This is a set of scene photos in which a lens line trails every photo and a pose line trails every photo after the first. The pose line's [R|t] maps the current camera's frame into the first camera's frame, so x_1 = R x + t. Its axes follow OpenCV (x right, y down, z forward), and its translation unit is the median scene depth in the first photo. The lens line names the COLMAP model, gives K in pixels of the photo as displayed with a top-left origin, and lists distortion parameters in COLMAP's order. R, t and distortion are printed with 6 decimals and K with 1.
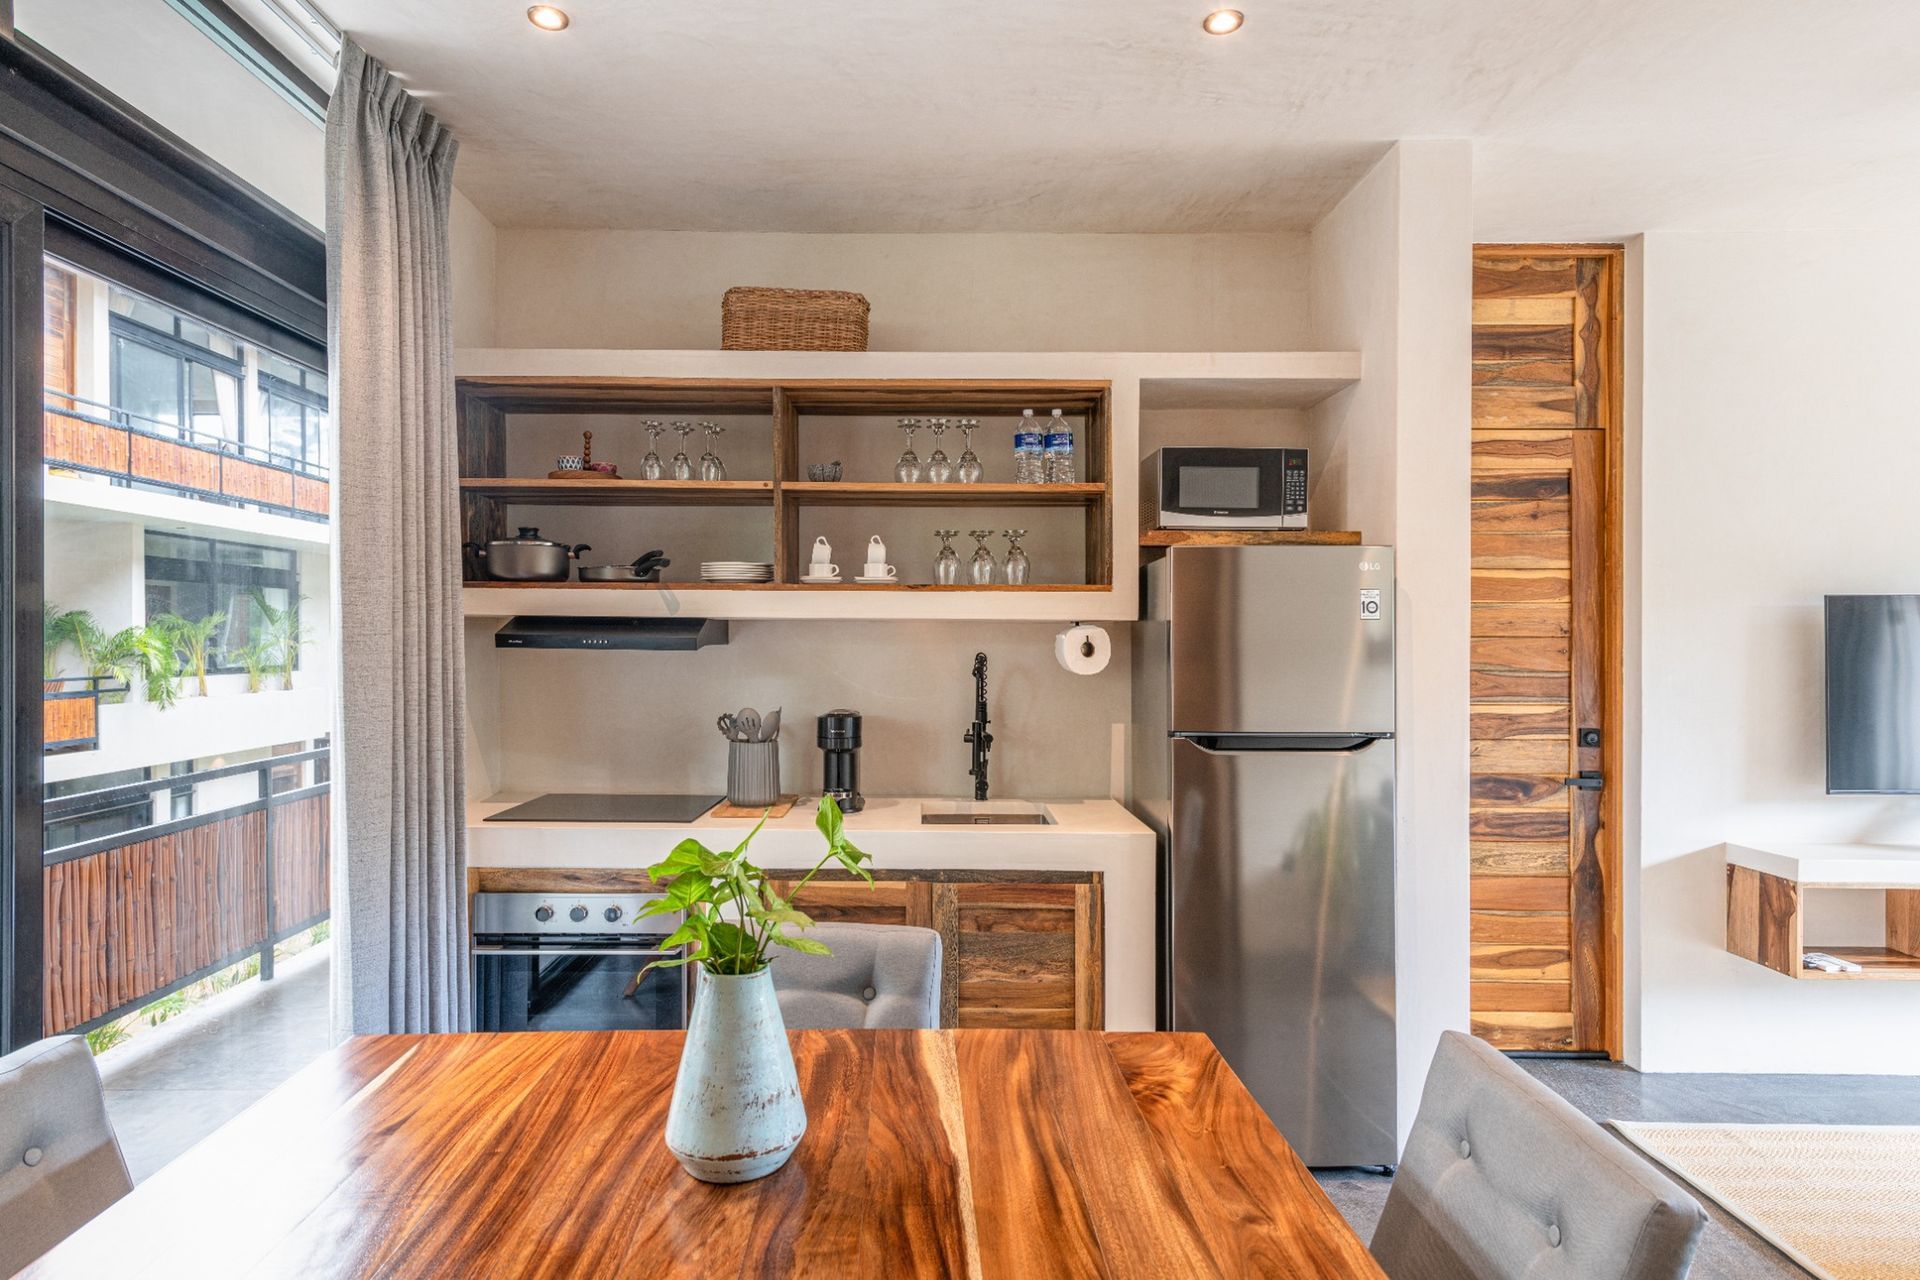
lens RADIAL K [[1078.2, 0, 917.6], [0, 1078.2, 640.4], [0, 0, 1]] dist [0.007872, -0.001137]
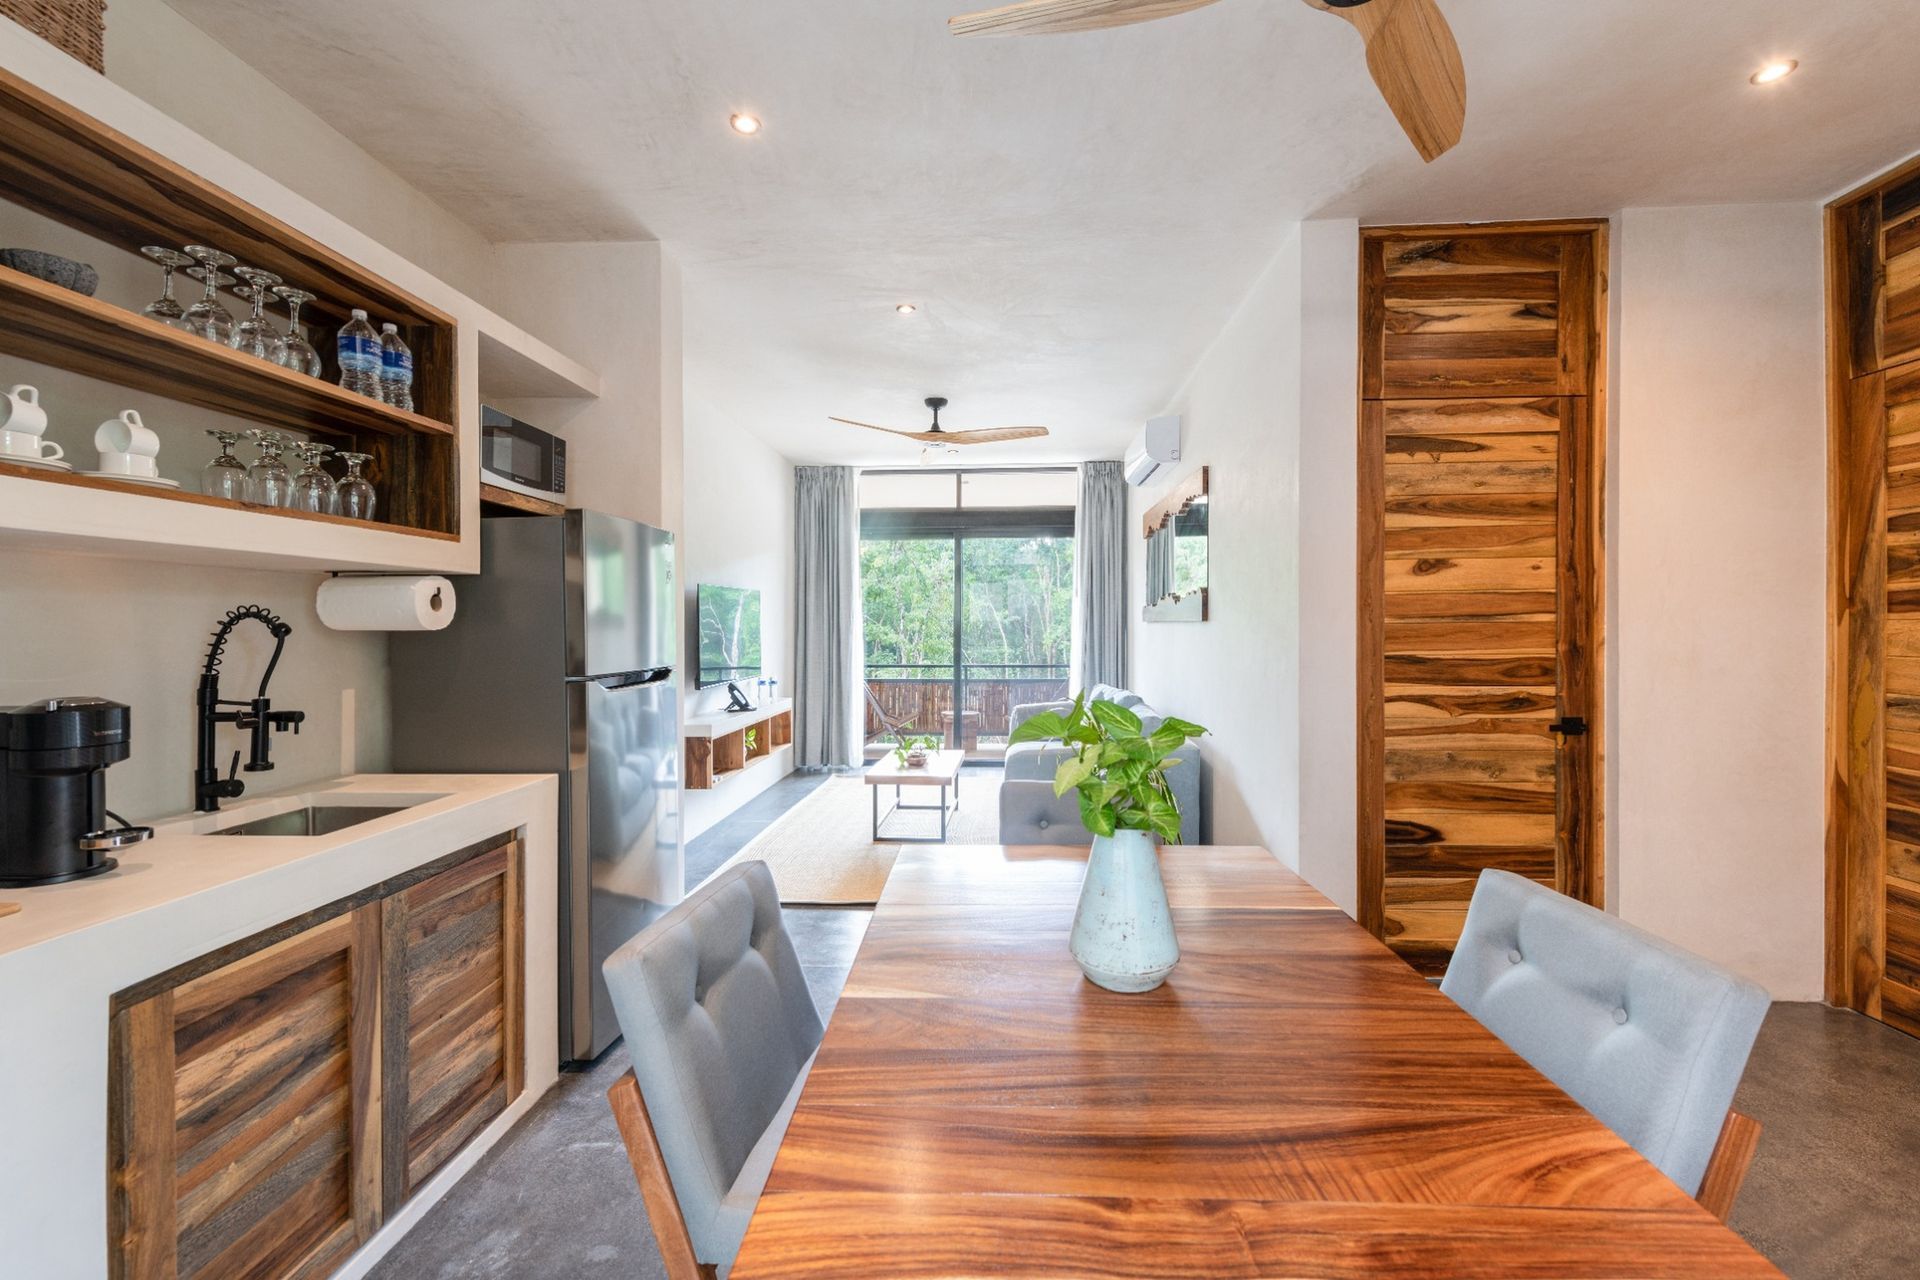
lens RADIAL K [[745.1, 0, 991.5], [0, 745.1, 628.7], [0, 0, 1]] dist [0.012615, -0.005849]
pose [[0.003466, -0.009644, 0.999947, -0.470120], [0.007535, 0.999925, 0.009618, 0.027646], [-0.999966, 0.007501, 0.003539, 0.512725]]
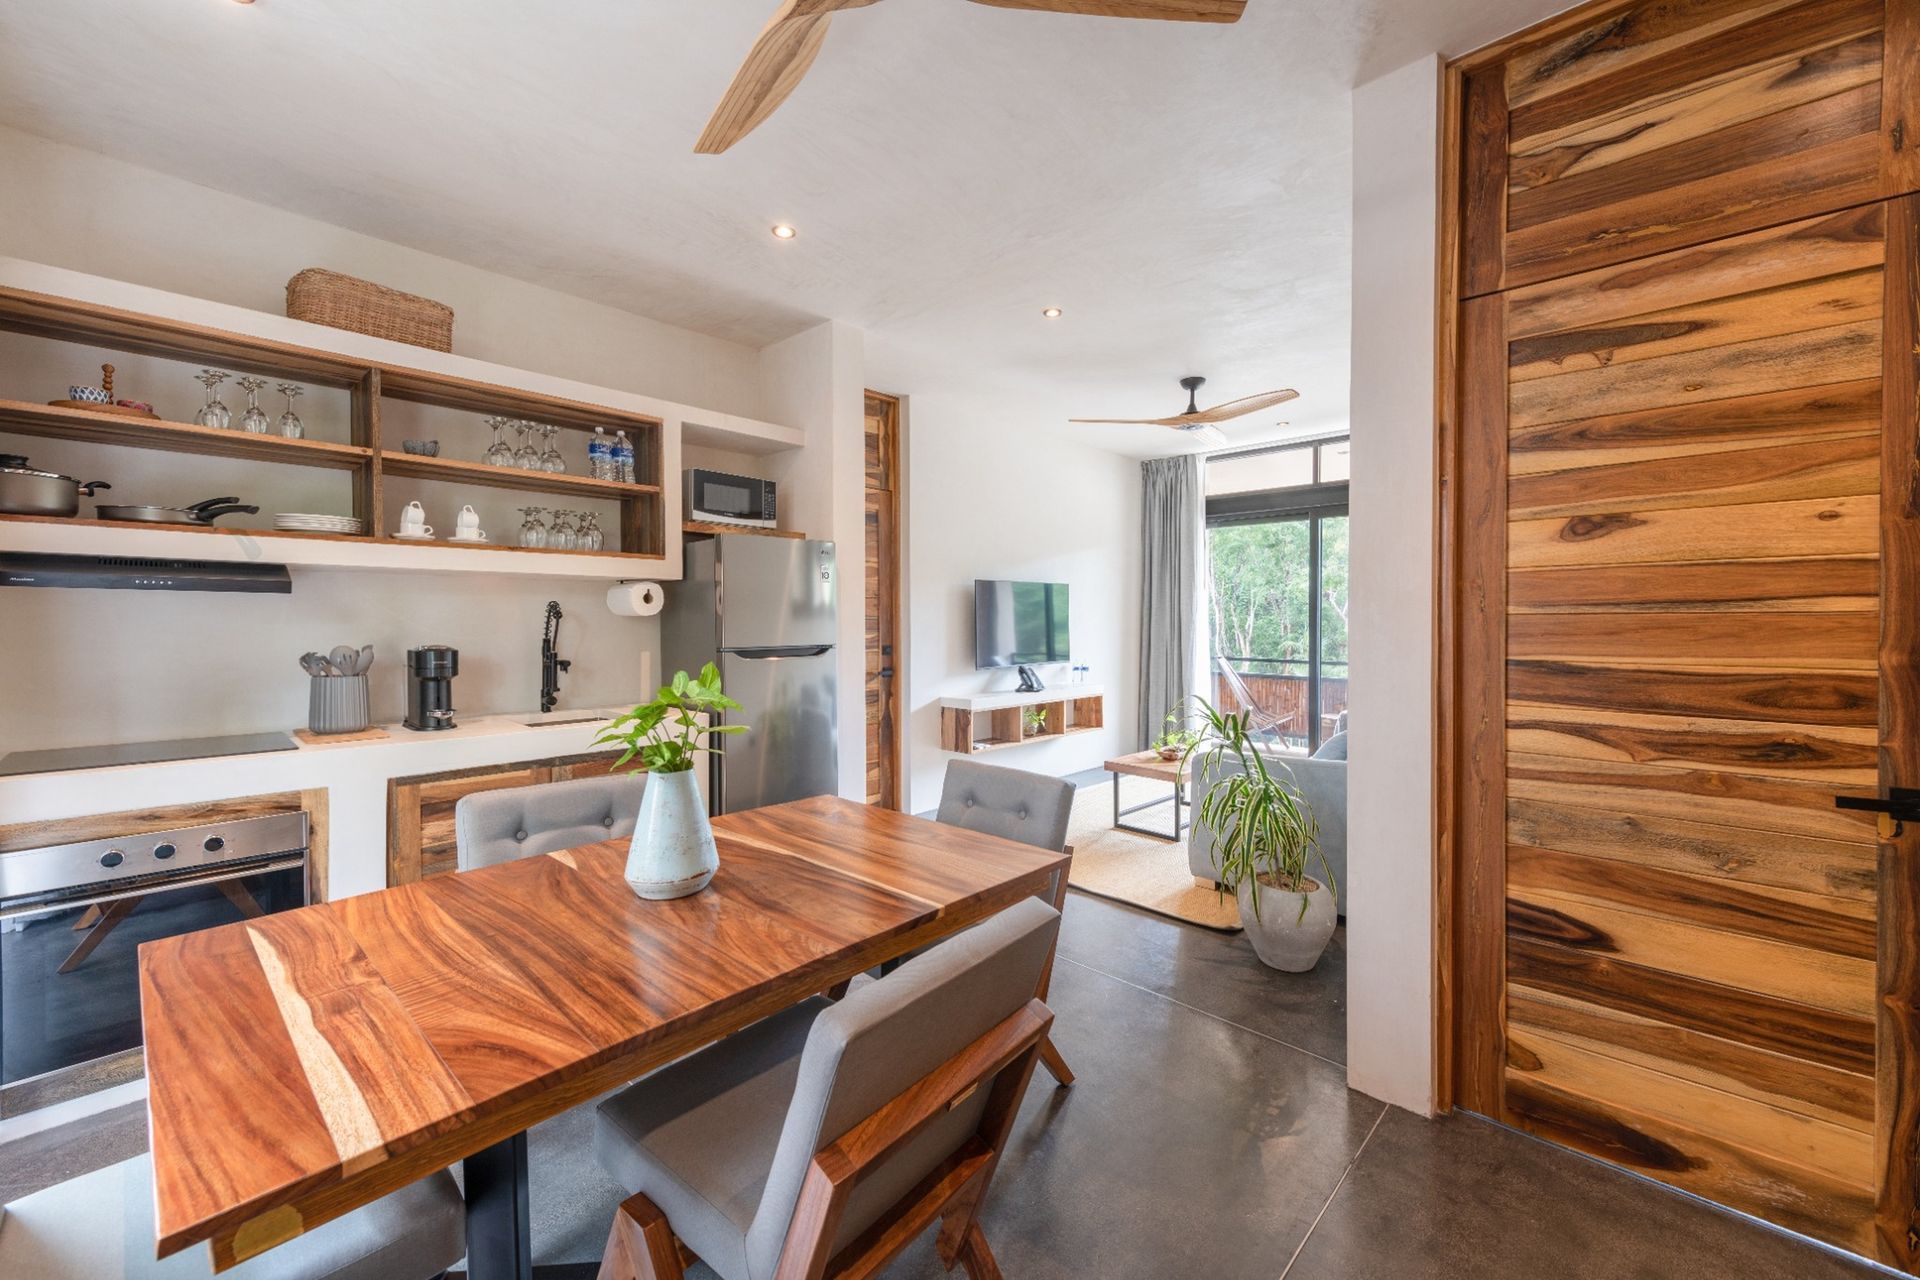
lens RADIAL K [[765.5, 0, 1011.2], [0, 765.5, 624.0], [0, 0, 1]] dist [0.000855, -0.000040]
pose [[0.640382, -0.009840, 0.767993, -0.321129], [0.003549, 0.999945, 0.009852, 0.034194], [-0.768048, -0.003583, 0.640382, -0.052548]]
